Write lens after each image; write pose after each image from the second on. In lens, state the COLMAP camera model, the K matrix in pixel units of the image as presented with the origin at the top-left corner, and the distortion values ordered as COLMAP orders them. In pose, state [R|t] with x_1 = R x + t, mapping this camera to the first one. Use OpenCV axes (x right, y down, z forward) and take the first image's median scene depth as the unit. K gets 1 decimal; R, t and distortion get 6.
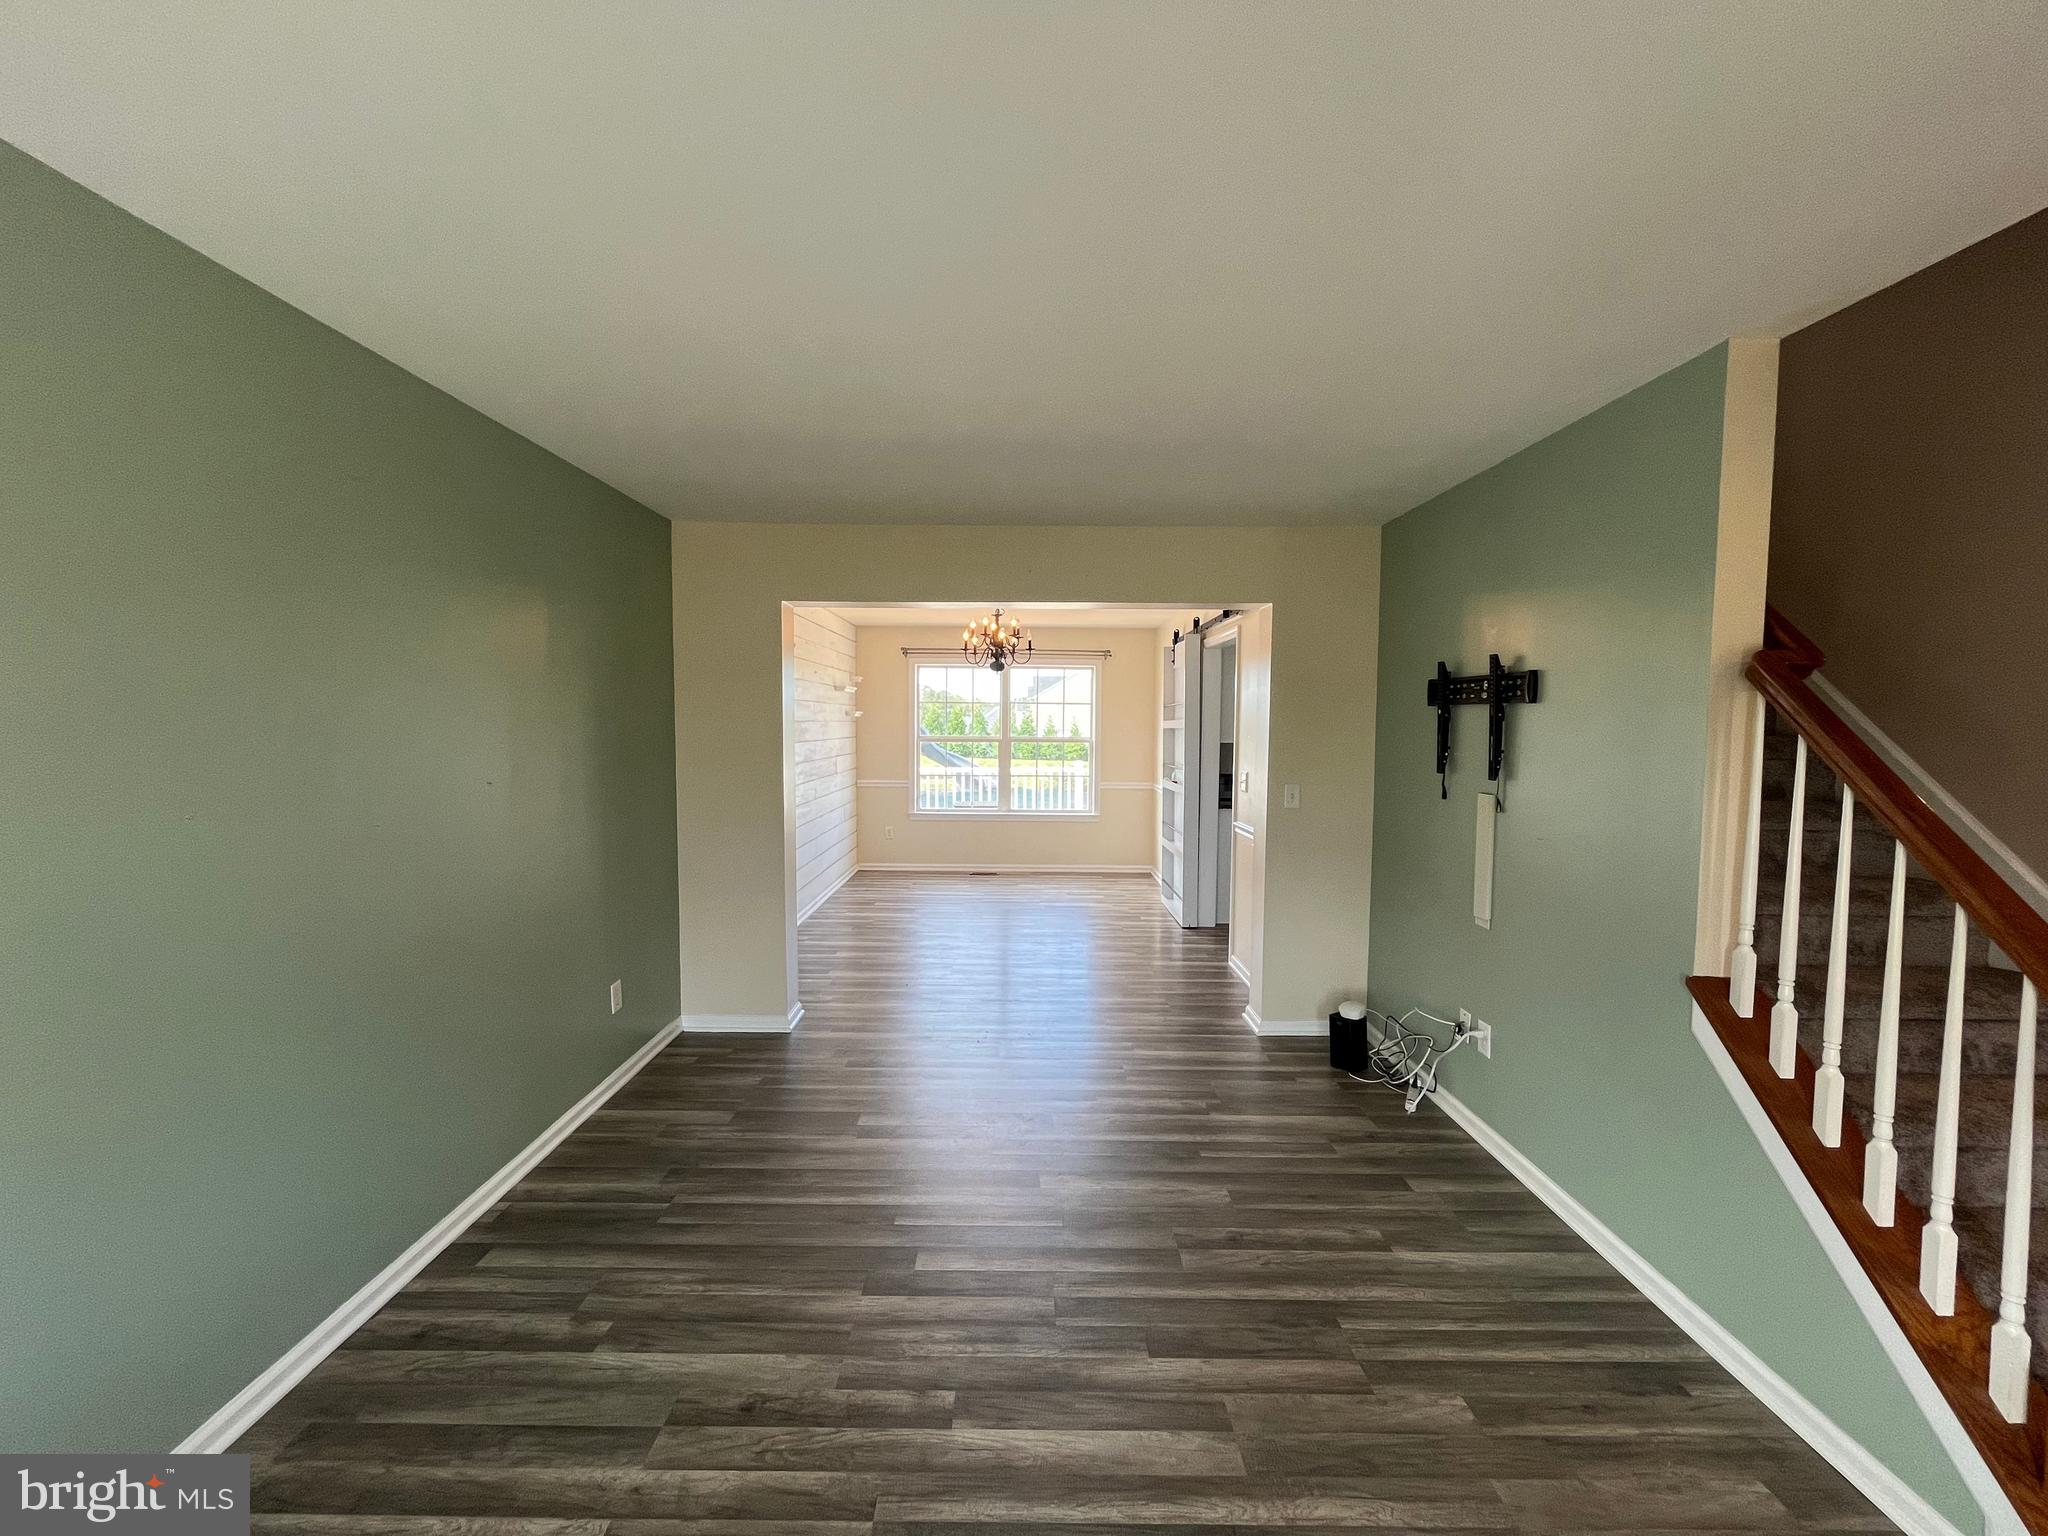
lens RADIAL K [[830.2, 0, 1019.5], [0, 830.2, 771.0], [0, 0, 1]] dist [-0.000183, -0.000774]
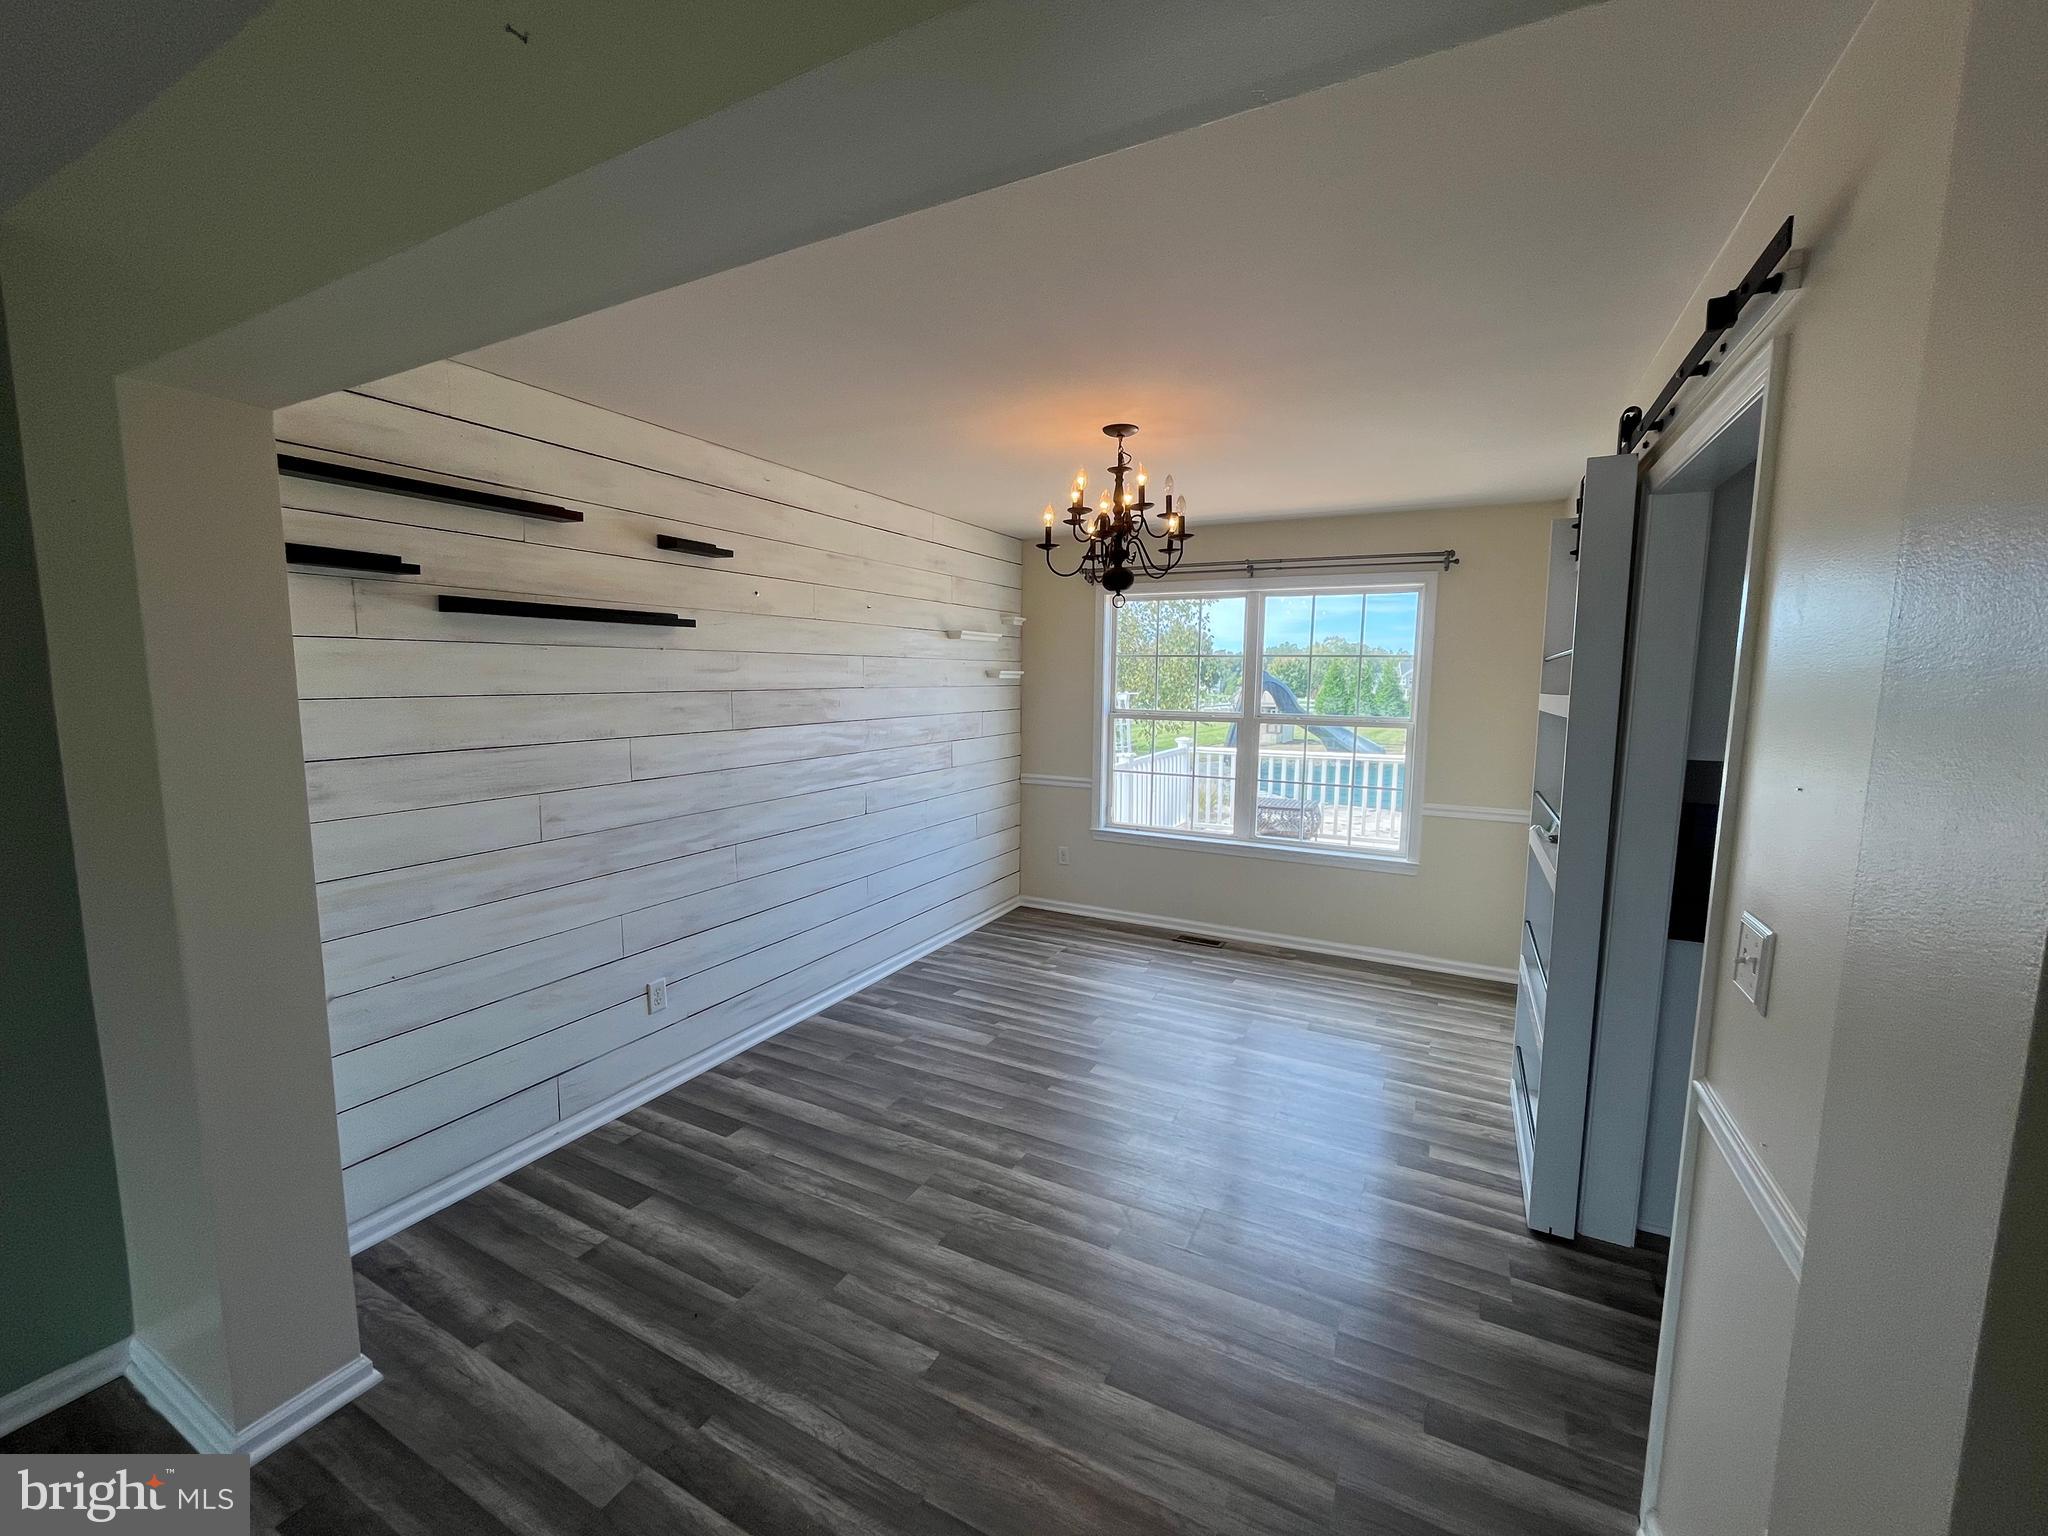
lens RADIAL K [[830.2, 0, 1019.5], [0, 830.2, 771.0], [0, 0, 1]] dist [-0.000183, -0.000774]
pose [[0.885965, 0.056892, -0.460250, 0.295161], [-0.032236, 0.997601, 0.061260, -0.084431], [0.462631, -0.039438, 0.885673, 1.071630]]
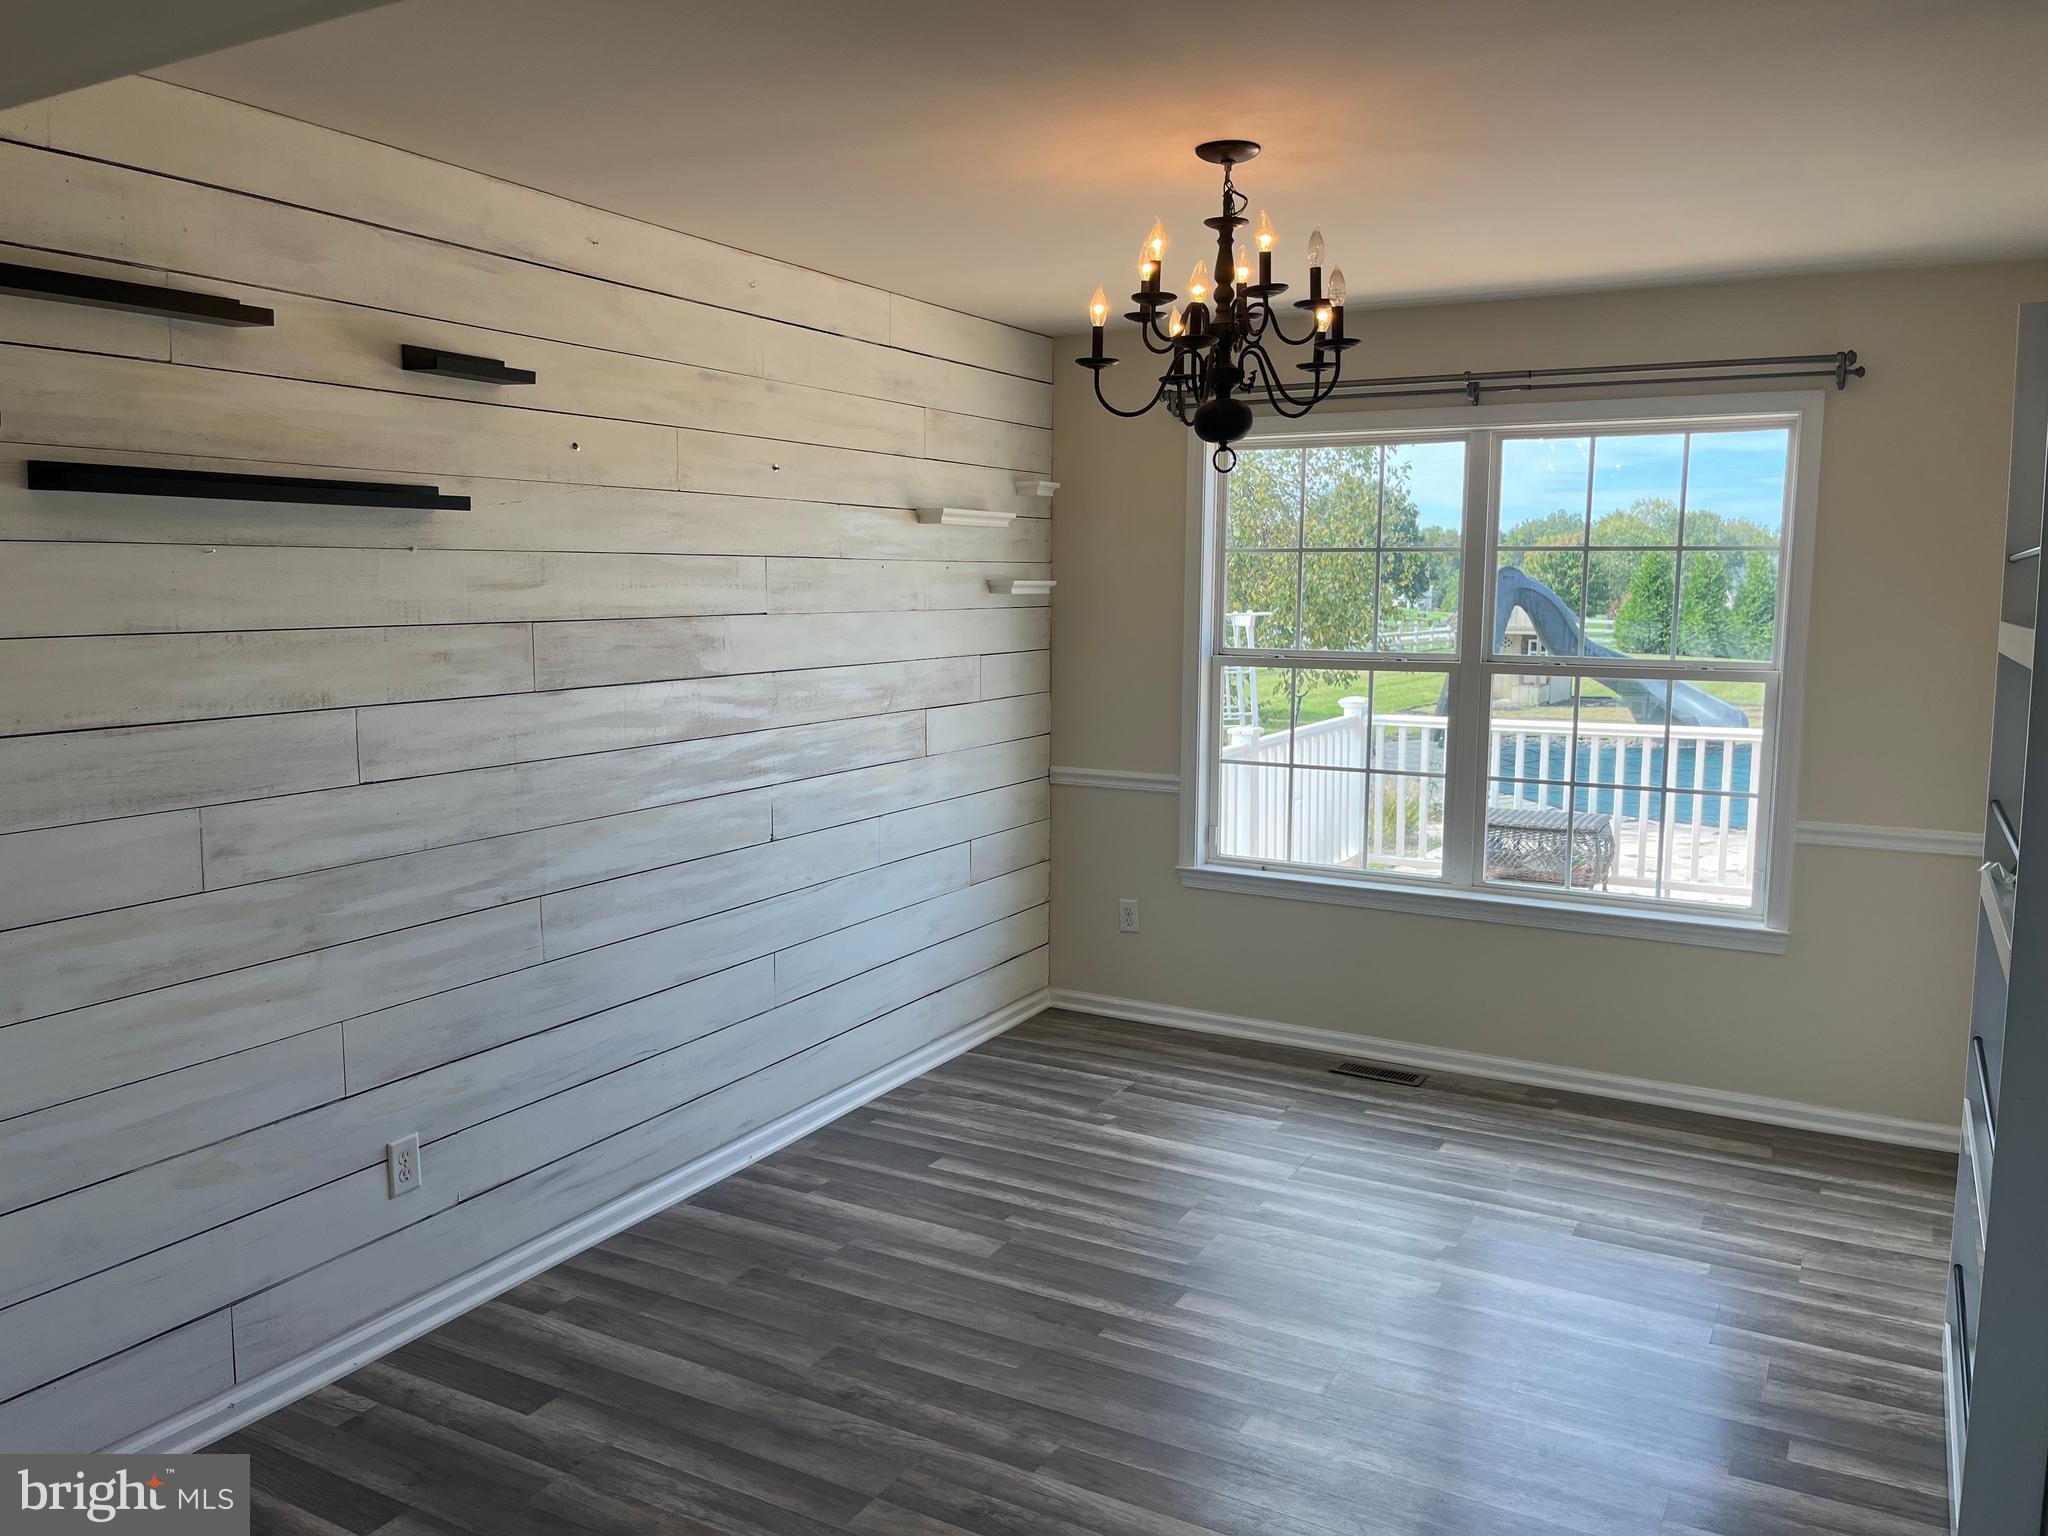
lens RADIAL K [[1556.8, 0, 1013.3], [0, 1556.8, 774.1], [0, 0, 1]] dist [0.078250, -0.111084]
pose [[0.874744, 0.060390, -0.480807, 0.321924], [-0.028987, 0.996949, 0.072480, -0.092552], [0.483717, -0.049464, 0.873826, 1.025604]]
